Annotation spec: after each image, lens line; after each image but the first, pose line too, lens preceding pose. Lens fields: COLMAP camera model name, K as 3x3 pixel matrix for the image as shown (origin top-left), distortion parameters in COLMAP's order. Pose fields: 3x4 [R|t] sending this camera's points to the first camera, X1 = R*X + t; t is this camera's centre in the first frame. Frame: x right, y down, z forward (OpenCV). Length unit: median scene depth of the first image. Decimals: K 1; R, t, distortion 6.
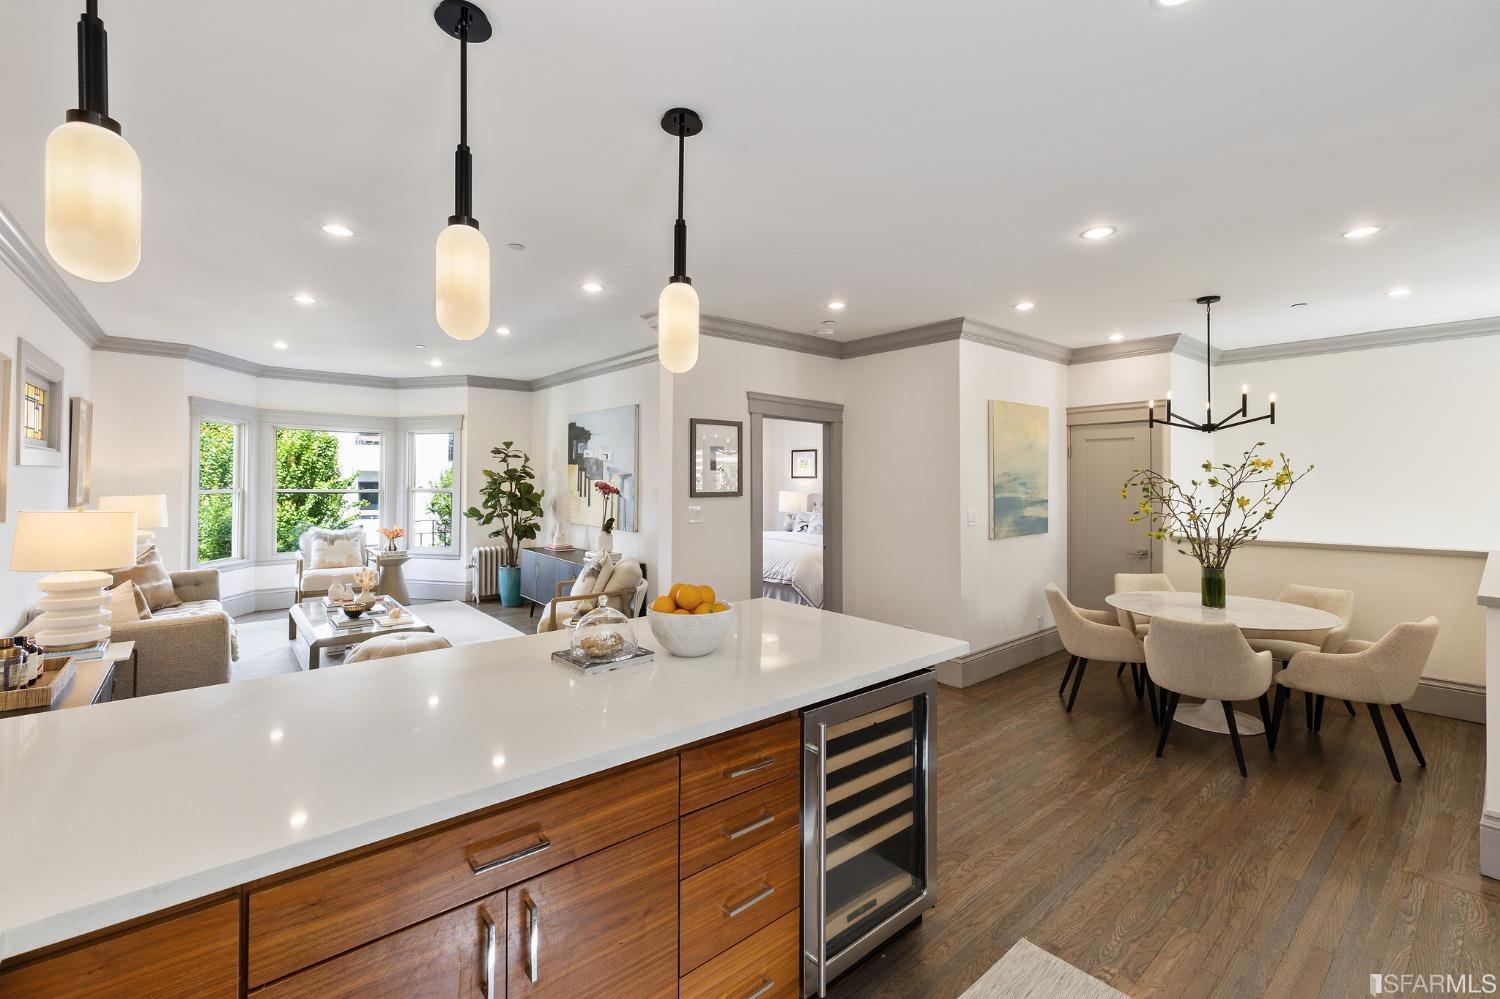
lens RADIAL K [[631.7, 0, 751.8], [0, 631.7, 477.8], [0, 0, 1]] dist [-0.000785, -0.000343]
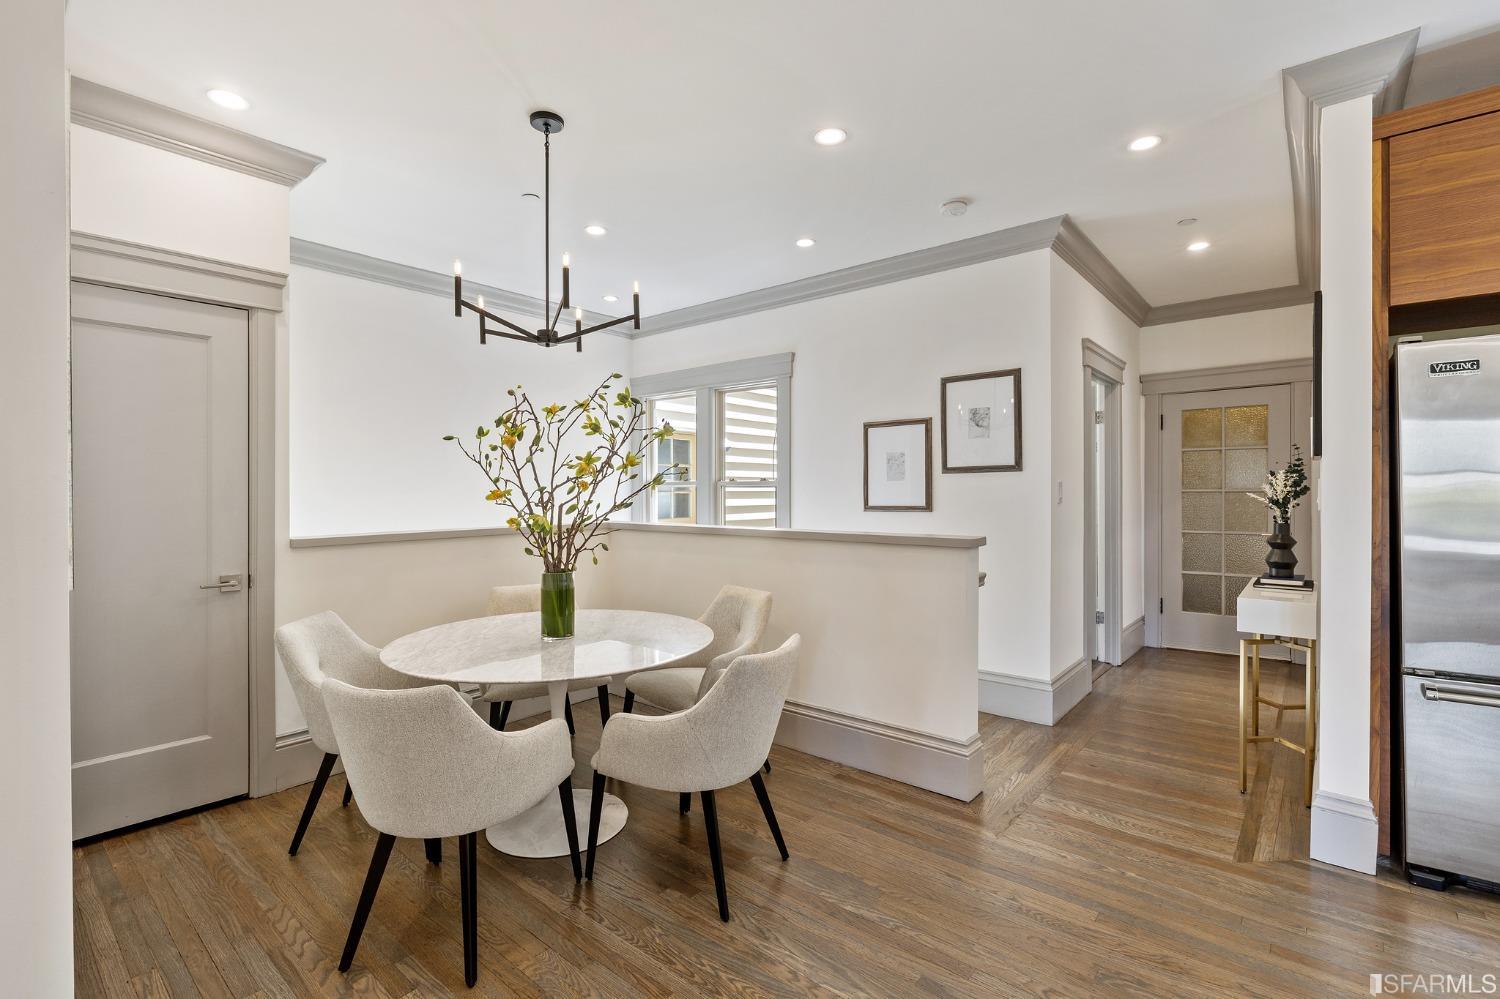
lens RADIAL K [[680.2, 0, 760.5], [0, 680.2, 488.6], [0, 0, 1]] dist [-0.009742, 0.001917]
pose [[-0.181823, 0.006533, 0.983310, 0.048176], [-0.004960, 0.999959, -0.007561, 0.053735], [-0.983319, -0.006252, -0.181784, 0.745290]]
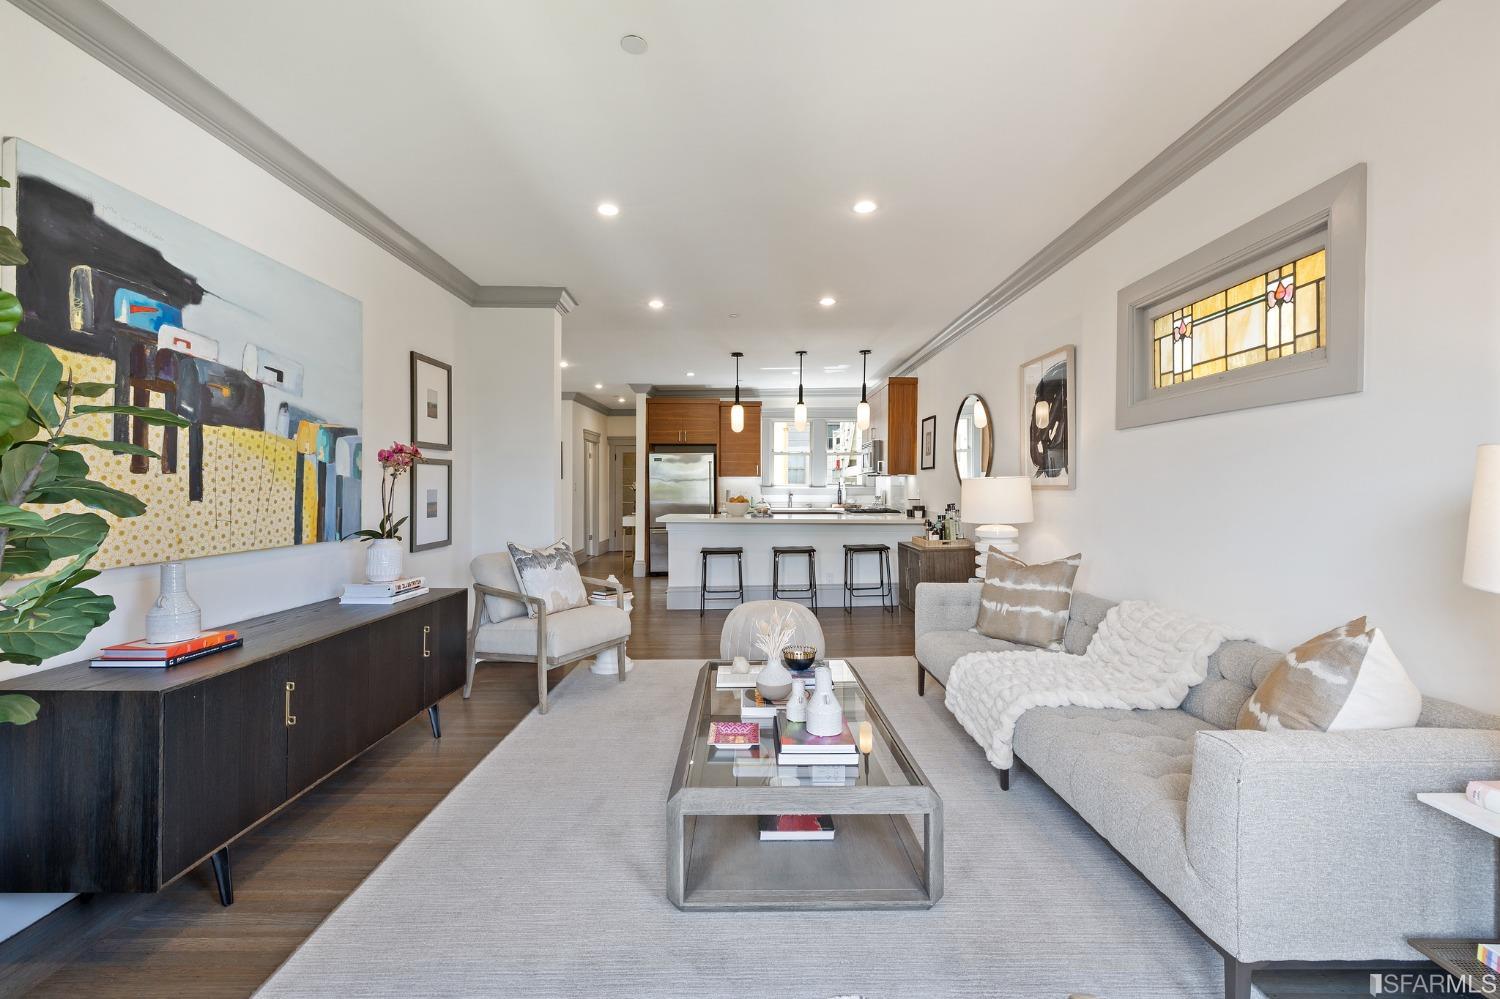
lens RADIAL K [[631.7, 0, 736.5], [0, 631.7, 485.9], [0, 0, 1]] dist [-0.000785, -0.000343]
pose [[-0.752570, -0.005651, 0.658488, -0.933416], [-0.008808, 0.999960, -0.001484, 0.046831], [-0.658454, -0.006917, -0.752589, 1.422849]]
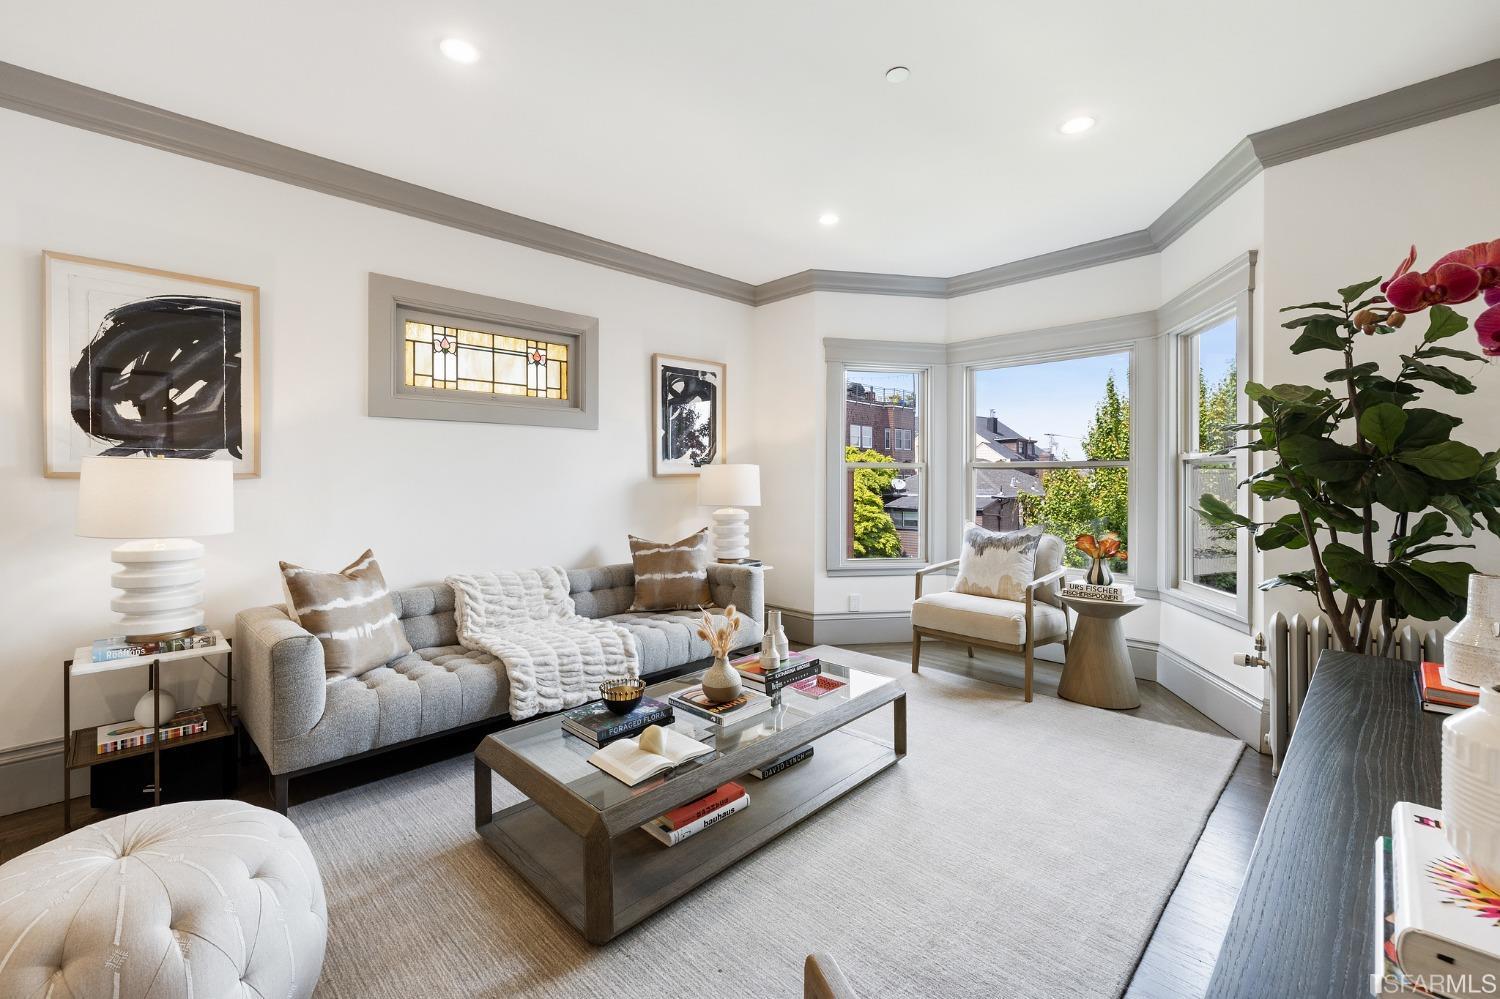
lens RADIAL K [[631.7, 0, 751.2], [0, 631.7, 484.3], [0, 0, 1]] dist [-0.000785, -0.000343]
pose [[0.077474, -0.000812, -0.996994, -0.162948], [0.008540, 0.999964, -0.000151, 0.054974], [0.996958, -0.008503, 0.077478, 1.010814]]
